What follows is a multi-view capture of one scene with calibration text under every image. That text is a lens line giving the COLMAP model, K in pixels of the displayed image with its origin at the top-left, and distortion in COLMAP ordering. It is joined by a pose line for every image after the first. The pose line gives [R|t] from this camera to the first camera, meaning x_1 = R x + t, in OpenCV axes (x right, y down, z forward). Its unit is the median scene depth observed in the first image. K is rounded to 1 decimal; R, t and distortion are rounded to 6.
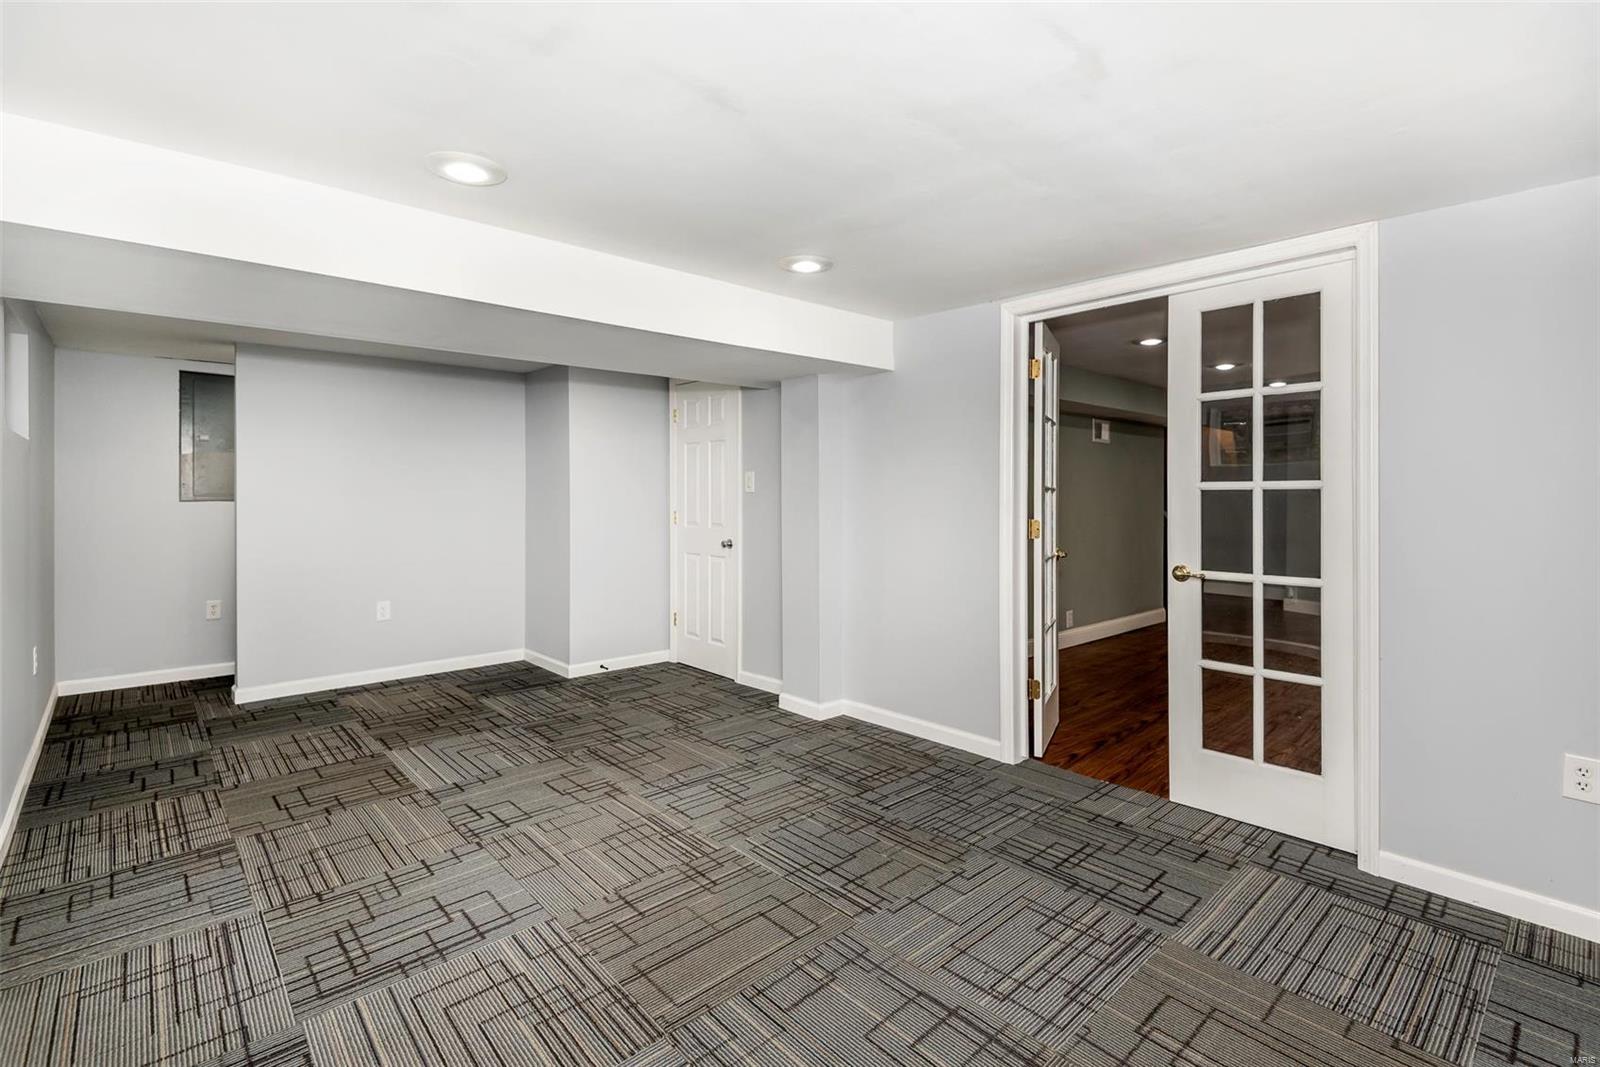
lens RADIAL K [[750.2, 0, 783.2], [0, 750.2, 490.6], [0, 0, 1]] dist [0.021125, -0.007930]
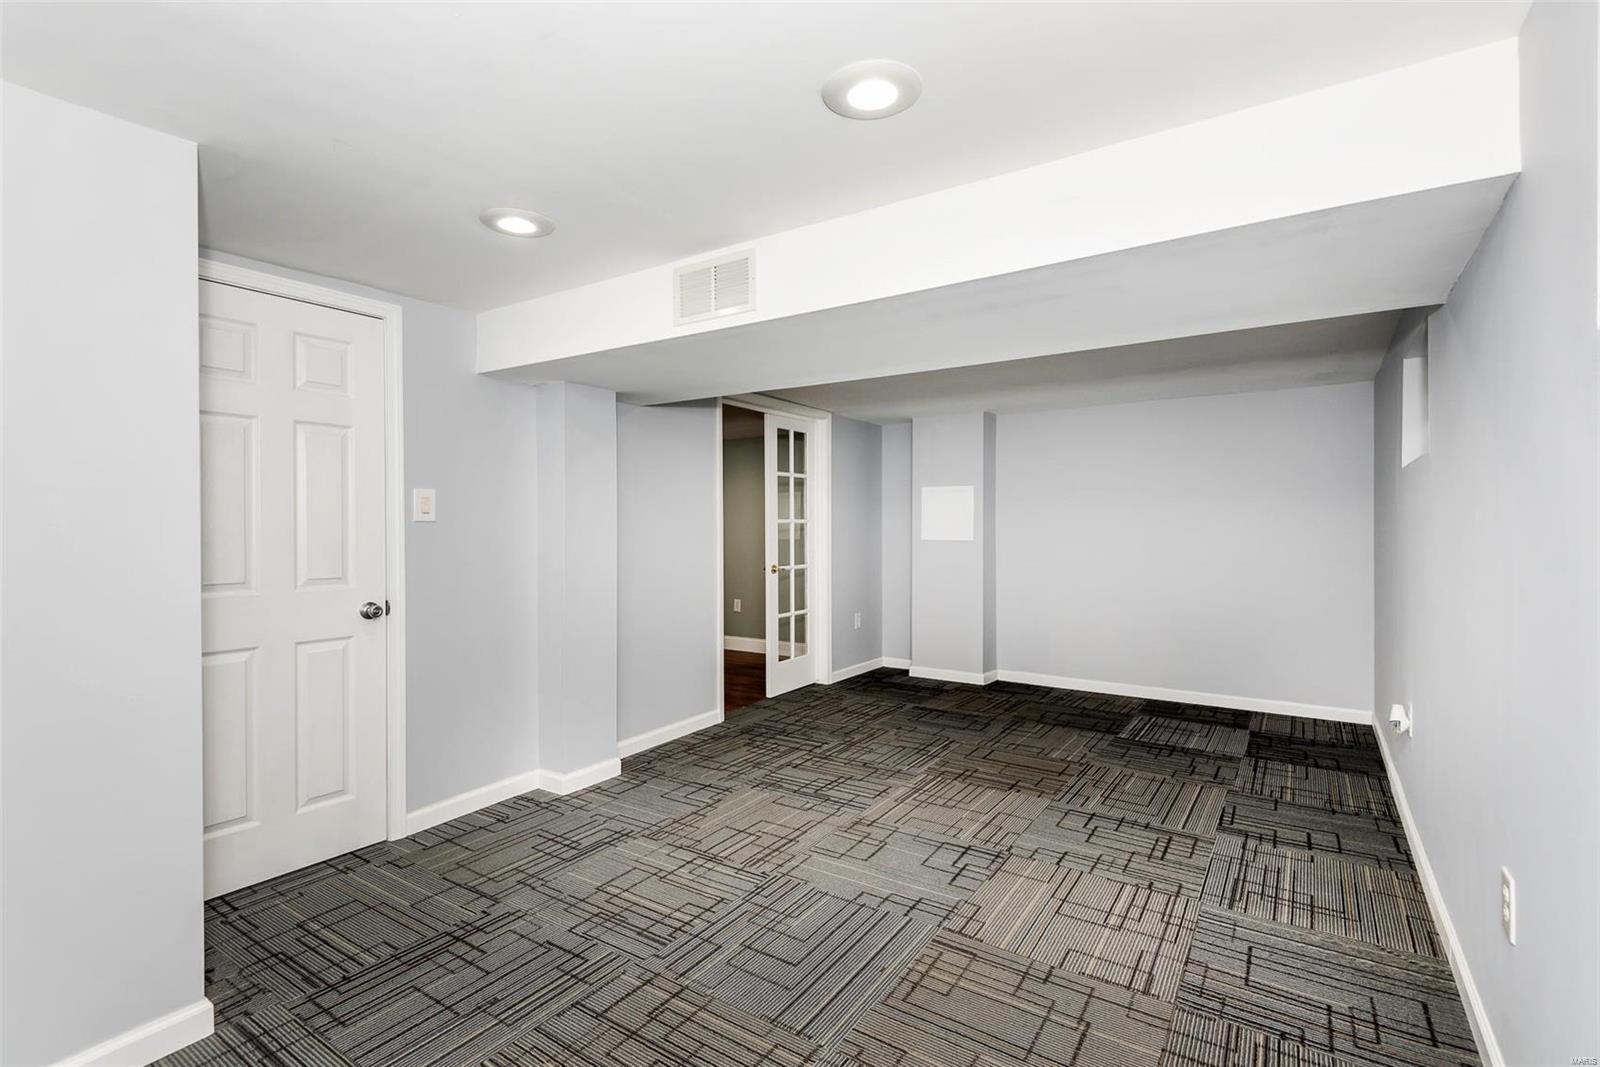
lens RADIAL K [[750.2, 0, 797.0], [0, 750.2, 531.1], [0, 0, 1]] dist [0.021125, -0.007930]
pose [[-0.261531, -0.000554, 0.965195, -1.240203], [0.004842, 0.999986, 0.001886, 0.015009], [-0.965183, 0.005167, -0.261525, 1.437212]]
